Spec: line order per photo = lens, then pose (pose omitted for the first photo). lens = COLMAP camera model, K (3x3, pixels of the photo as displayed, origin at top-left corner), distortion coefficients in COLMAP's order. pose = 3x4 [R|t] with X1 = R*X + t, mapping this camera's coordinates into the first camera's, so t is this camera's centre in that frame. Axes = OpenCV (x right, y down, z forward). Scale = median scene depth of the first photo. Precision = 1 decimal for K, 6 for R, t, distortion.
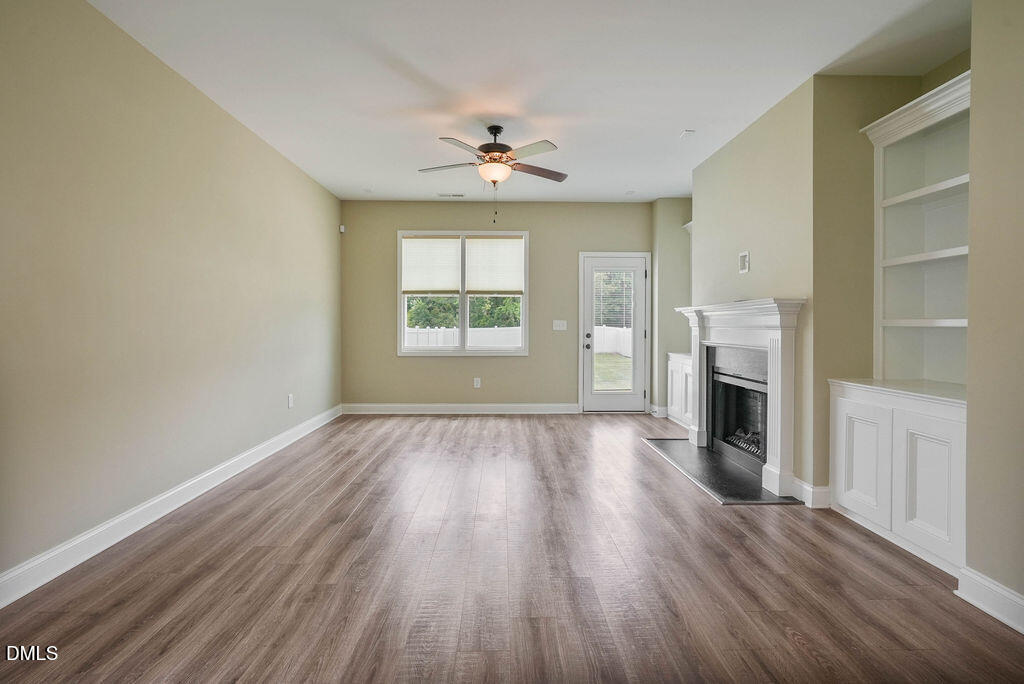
lens RADIAL K [[465.7, 0, 510.6], [0, 465.7, 337.8], [0, 0, 1]] dist [-0.006179, 0.001482]
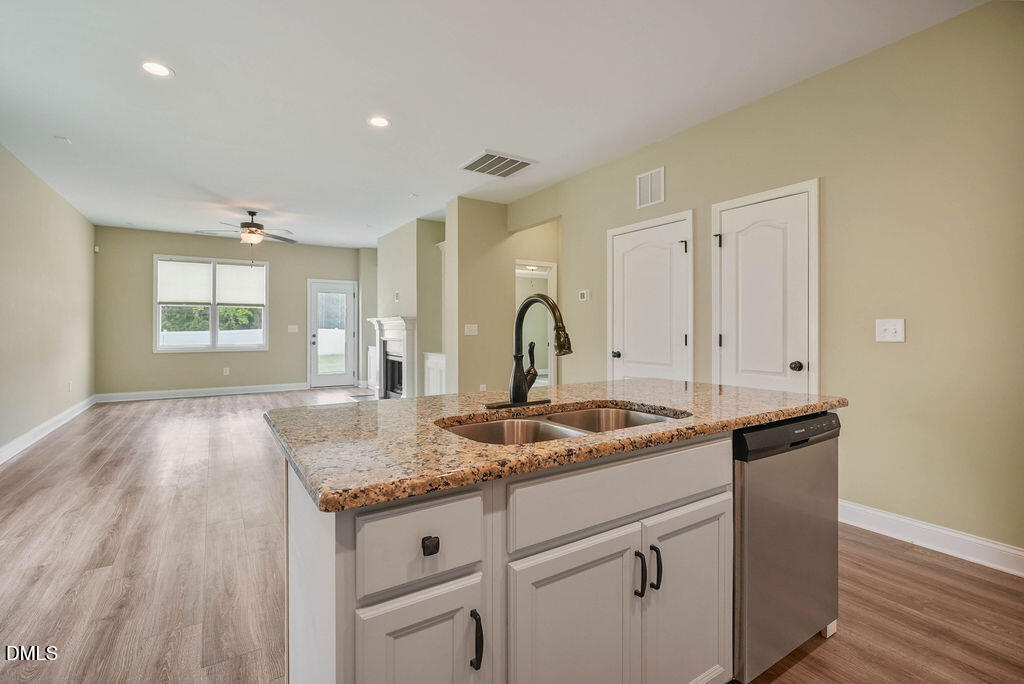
lens RADIAL K [[466.6, 0, 507.0], [0, 466.6, 326.1], [0, 0, 1]] dist [-0.009226, 0.000524]
pose [[0.856046, 0.001421, 0.516898, -0.073538], [0.014456, 0.999539, -0.026689, 0.013459], [-0.516698, 0.030319, 0.855631, -0.586249]]
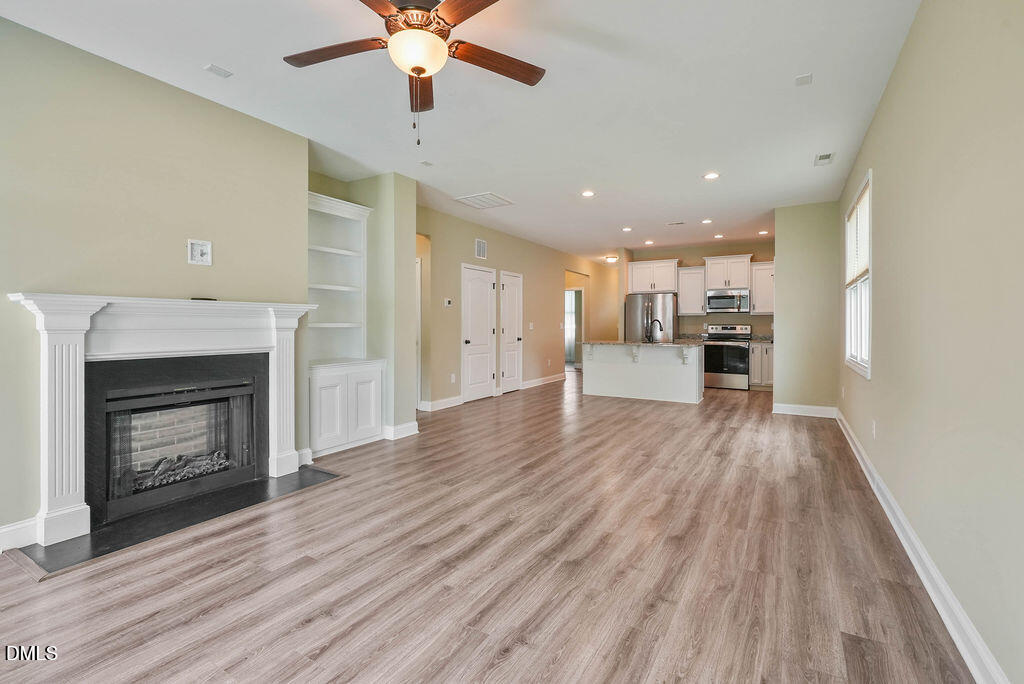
lens RADIAL K [[471.5, 0, 511.2], [0, 471.5, 326.1], [0, 0, 1]] dist [-0.008903, 0.000613]
pose [[-0.850104, -0.002318, 0.526609, -0.275986], [0.012634, 0.999613, 0.024794, -0.027838], [-0.526463, 0.027731, -0.849746, 0.921993]]
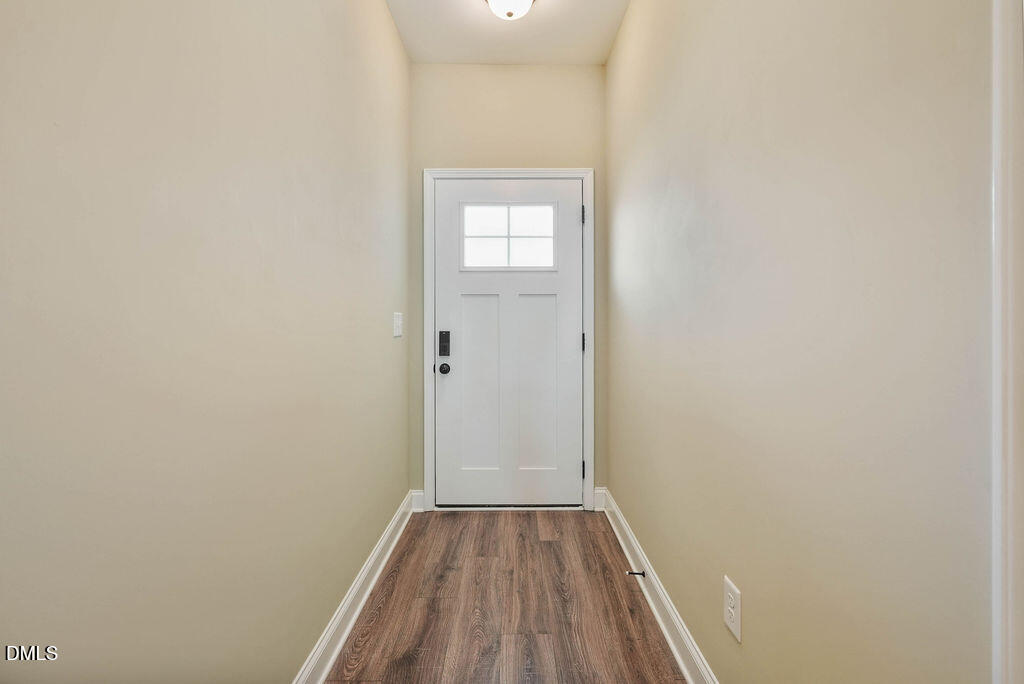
lens RADIAL K [[477.1, 0, 511.3], [0, 477.1, 316.9], [0, 0, 1]] dist [-0.004443, 0.000407]
pose [[-0.999993, -0.002458, 0.002873, 0.382960], [-0.002405, 0.999833, 0.018106, 0.021036], [-0.002917, 0.018099, -0.999832, -0.848093]]
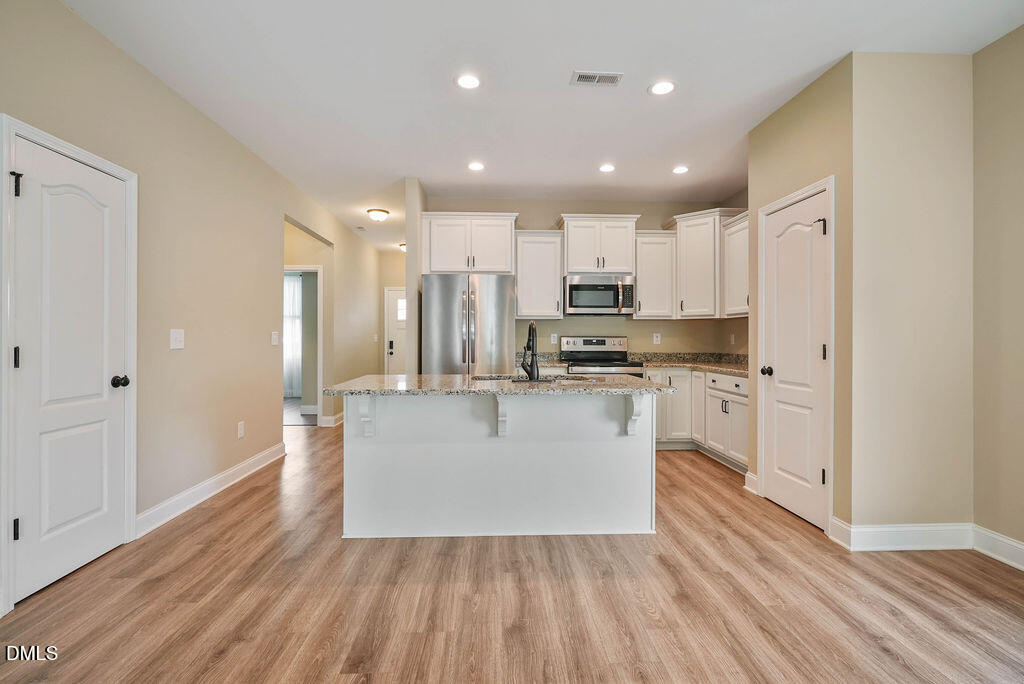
lens RADIAL K [[465.7, 0, 510.6], [0, 465.7, 337.8], [0, 0, 1]] dist [-0.006179, 0.001482]
pose [[-0.999839, -0.003220, -0.017653, 0.105296], [-0.003693, 0.999633, 0.026825, -0.005423], [0.017560, 0.026886, -0.999484, 0.124522]]
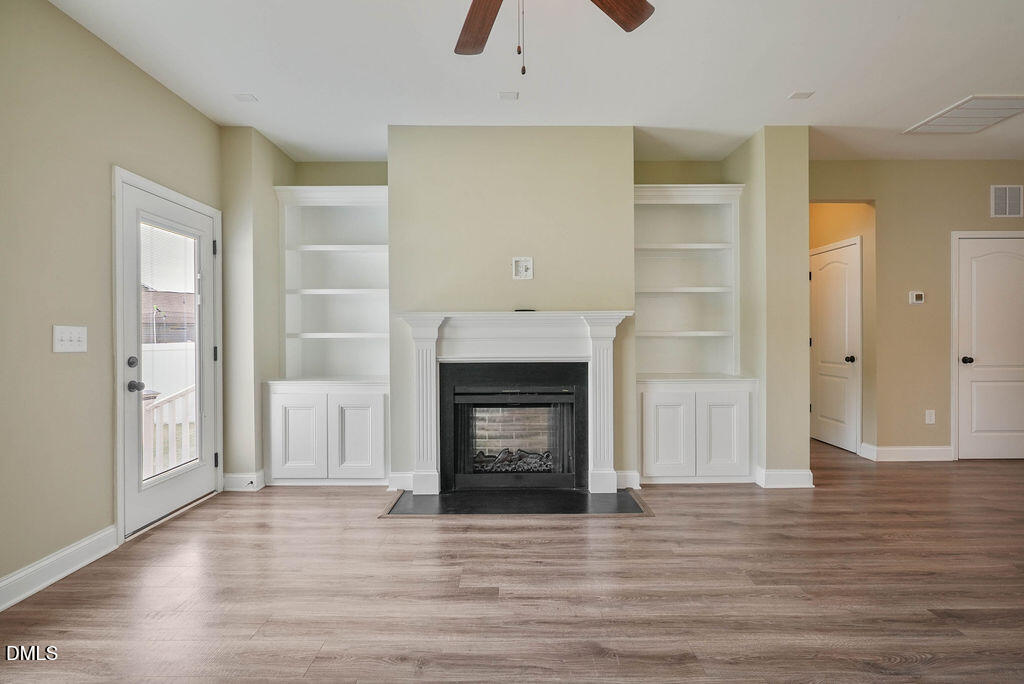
lens RADIAL K [[465.7, 0, 510.6], [0, 465.7, 337.8], [0, 0, 1]] dist [-0.006179, 0.001482]
pose [[0.017320, -0.005120, 0.999837, -0.275876], [0.031203, 0.999503, 0.004577, -0.018784], [-0.999363, 0.031119, 0.017471, 0.649579]]
